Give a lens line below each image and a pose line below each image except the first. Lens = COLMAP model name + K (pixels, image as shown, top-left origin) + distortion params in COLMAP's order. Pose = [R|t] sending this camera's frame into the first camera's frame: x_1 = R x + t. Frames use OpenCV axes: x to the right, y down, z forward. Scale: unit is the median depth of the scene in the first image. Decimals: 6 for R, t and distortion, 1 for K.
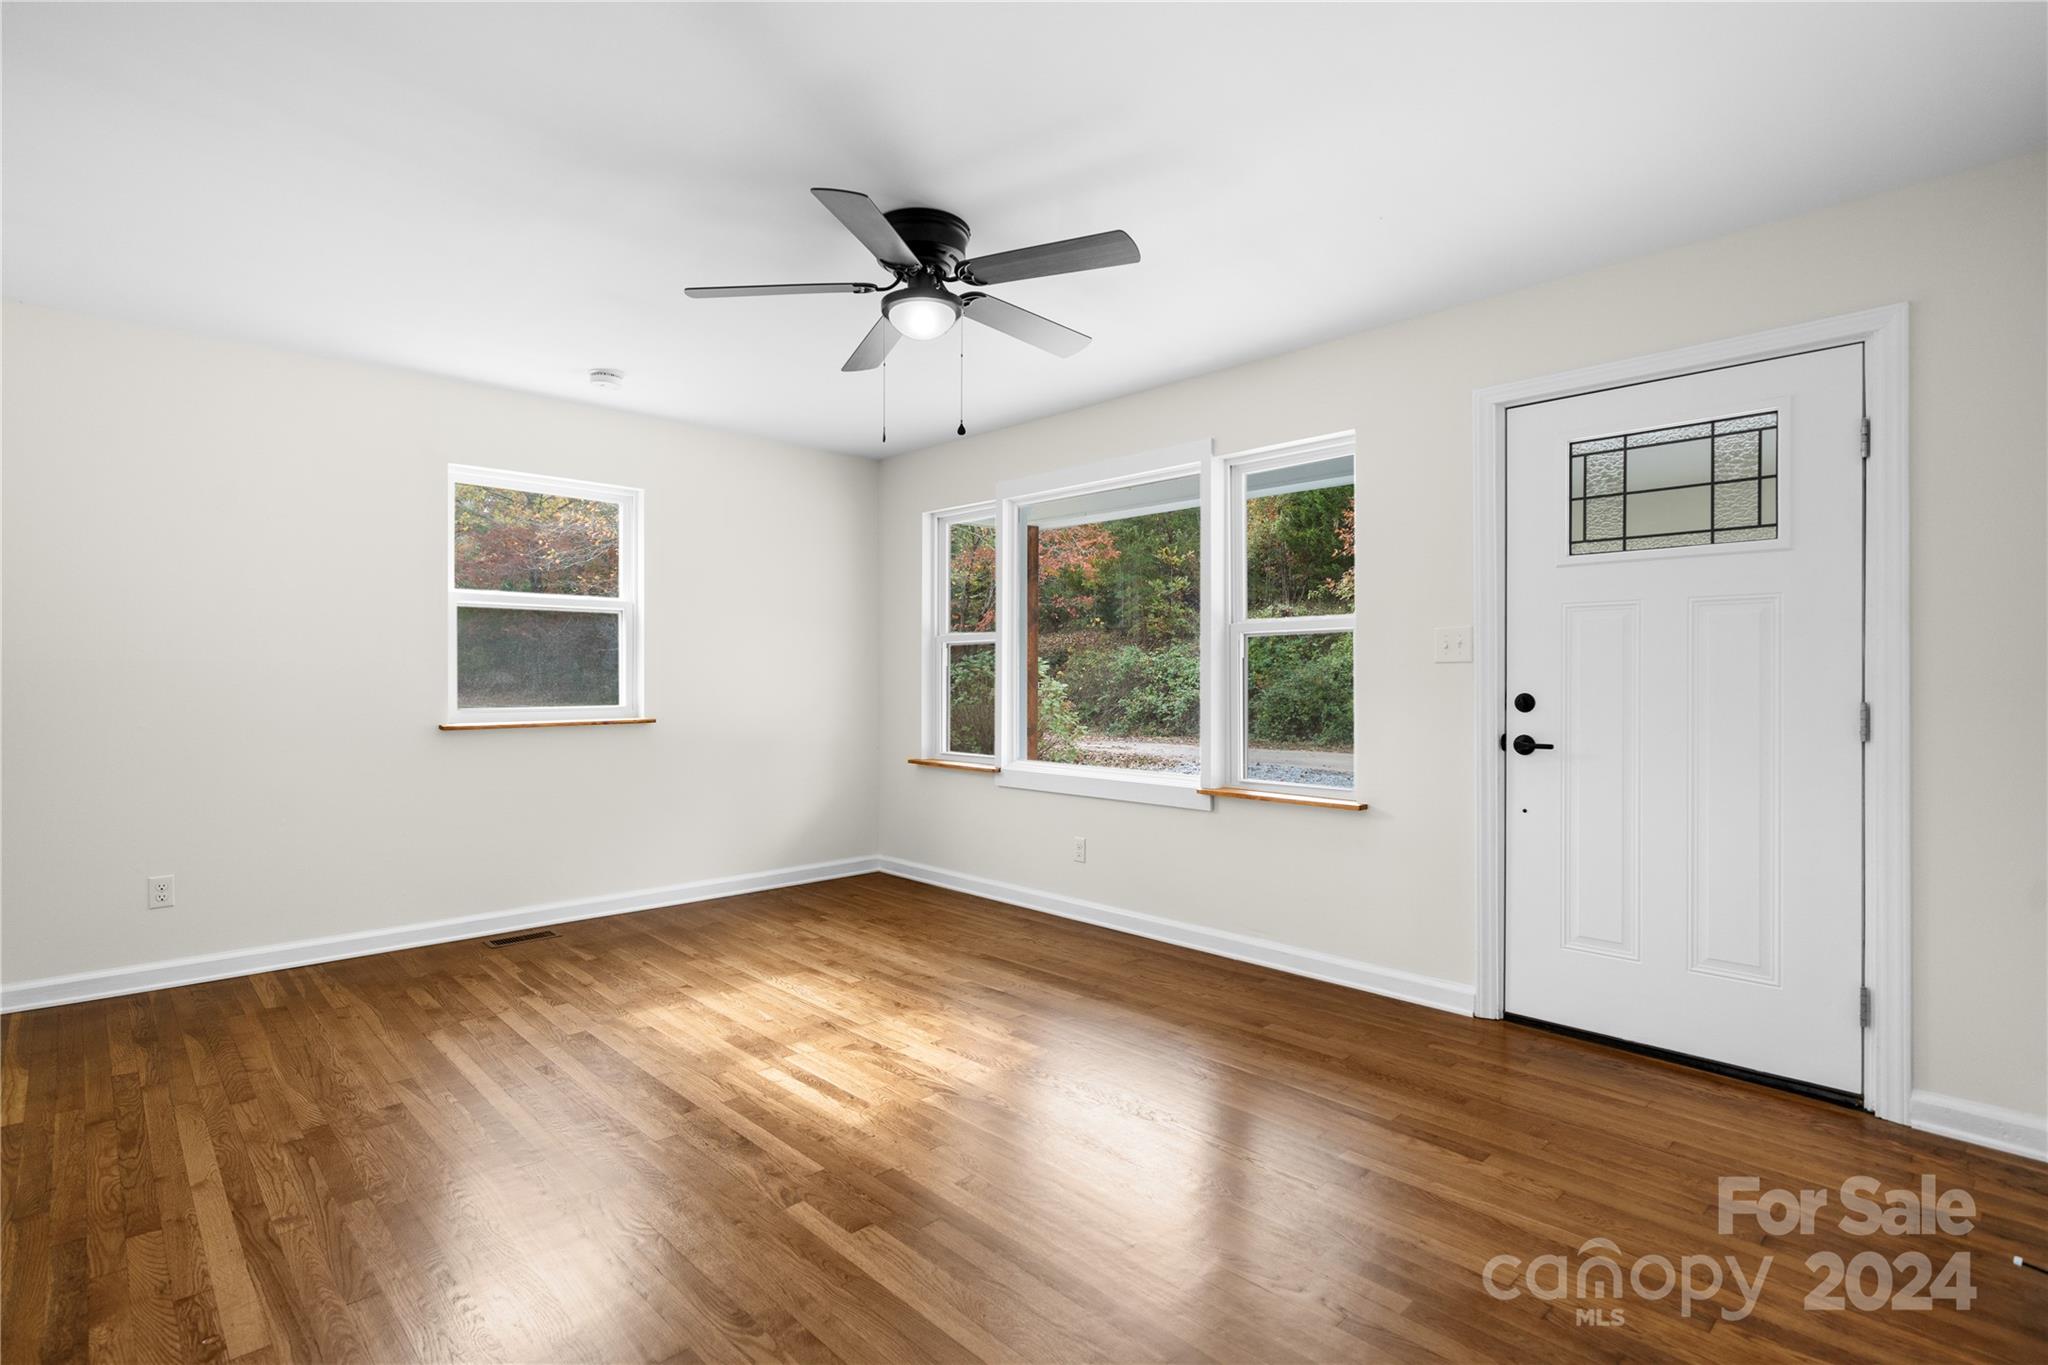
lens RADIAL K [[976.9, 0, 996.0], [0, 976.9, 686.4], [0, 0, 1]] dist [0.001180, 0.000167]
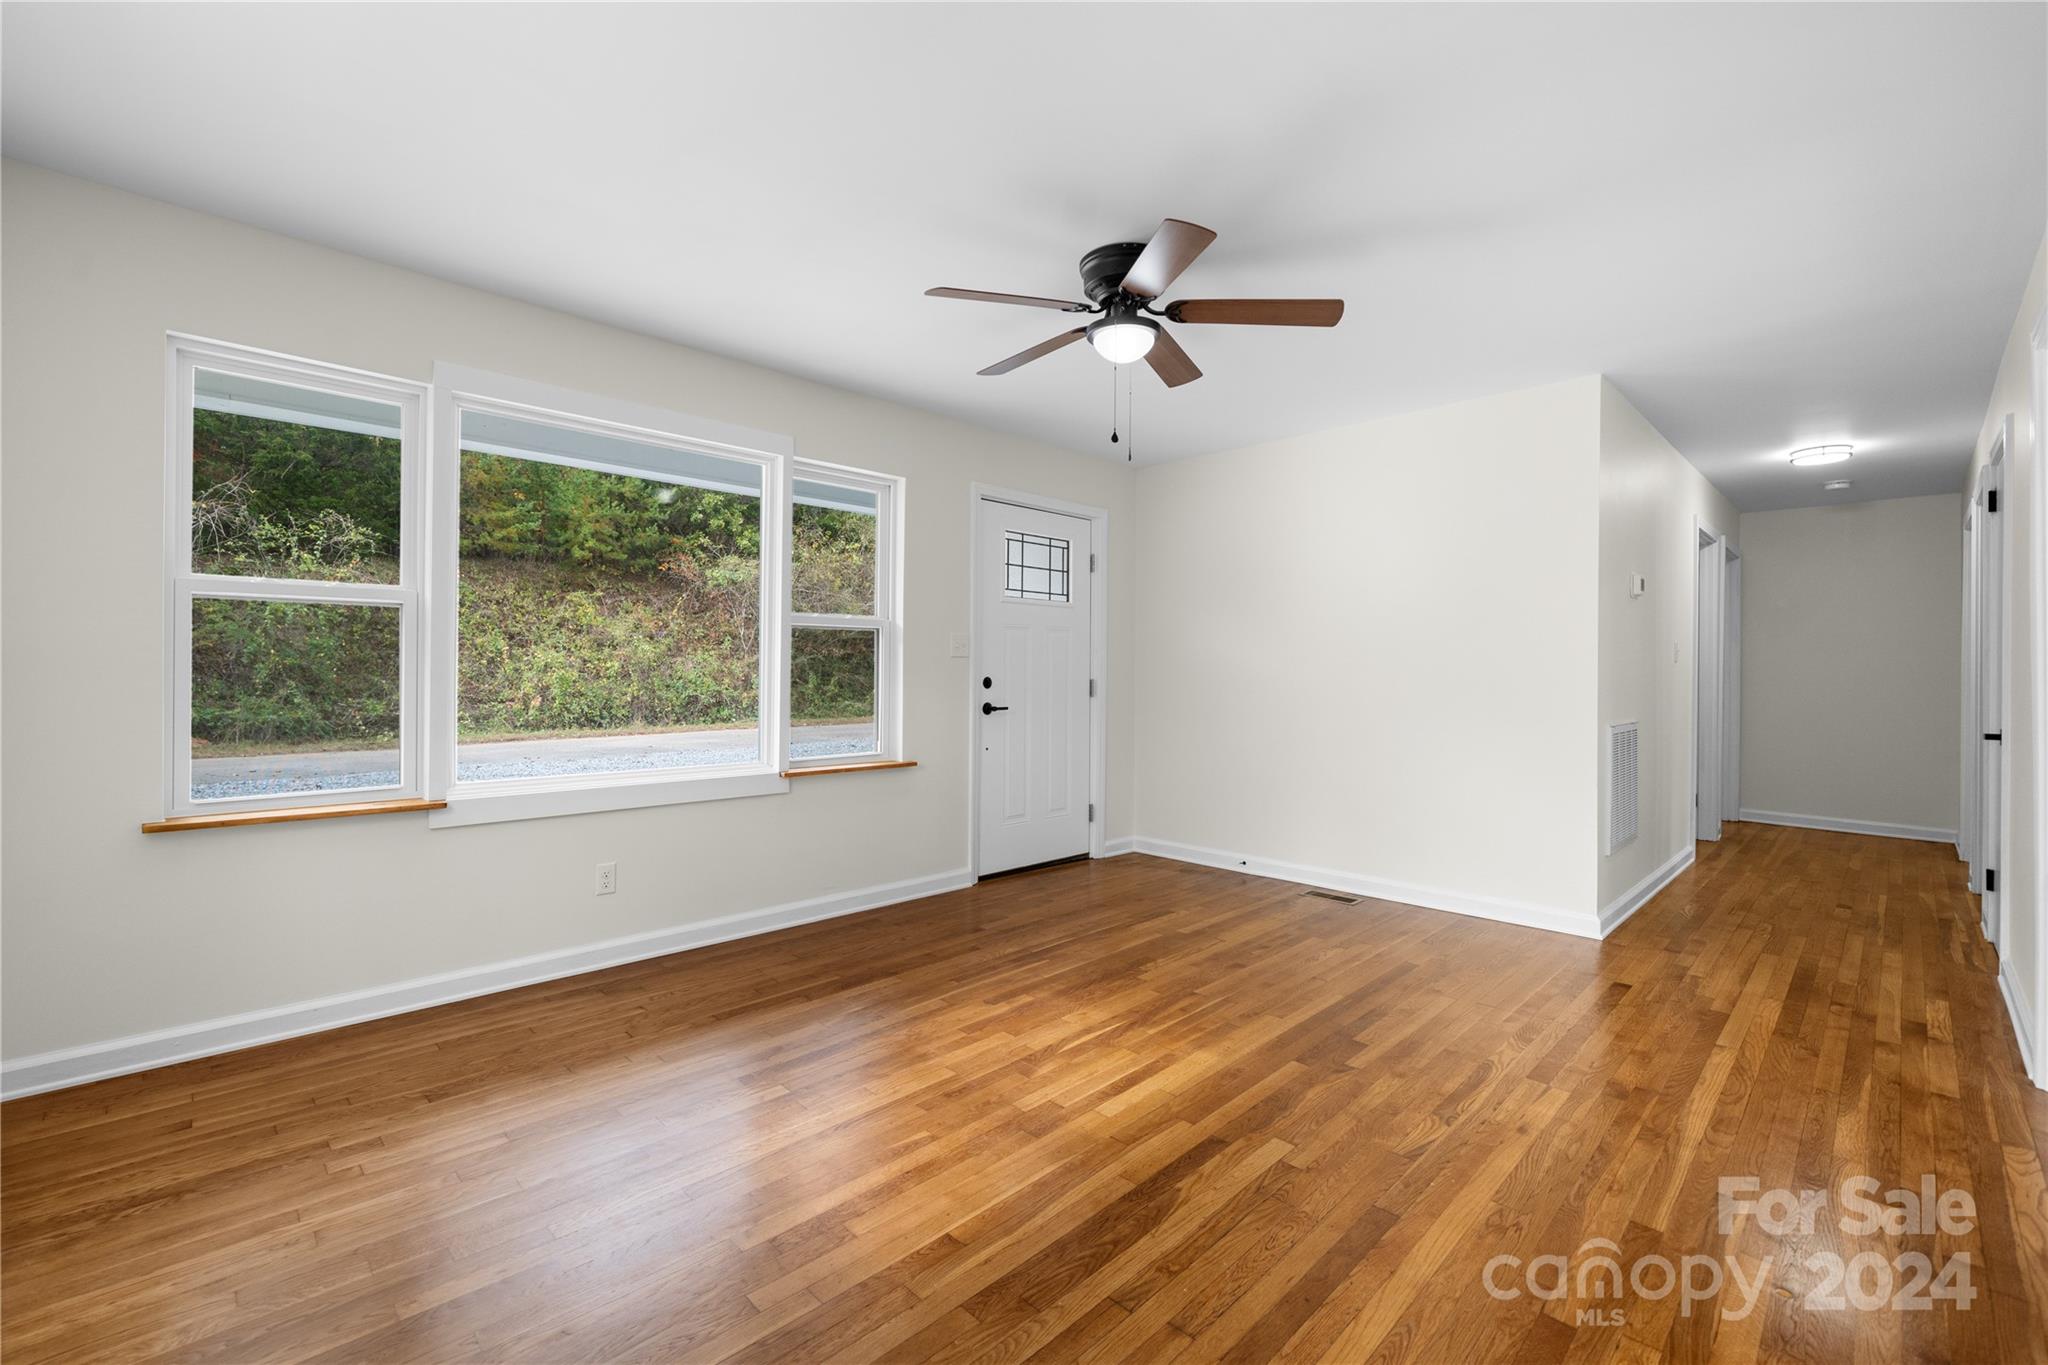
lens RADIAL K [[868.2, 0, 1024.0], [0, 868.2, 682.5], [0, 0, 1]] dist [-0.003577, -0.000240]
pose [[-0.029724, -0.018242, 0.999392, -0.942962], [-0.004274, 0.999827, 0.018123, -0.010583], [-0.999549, -0.003733, -0.029796, 1.021259]]
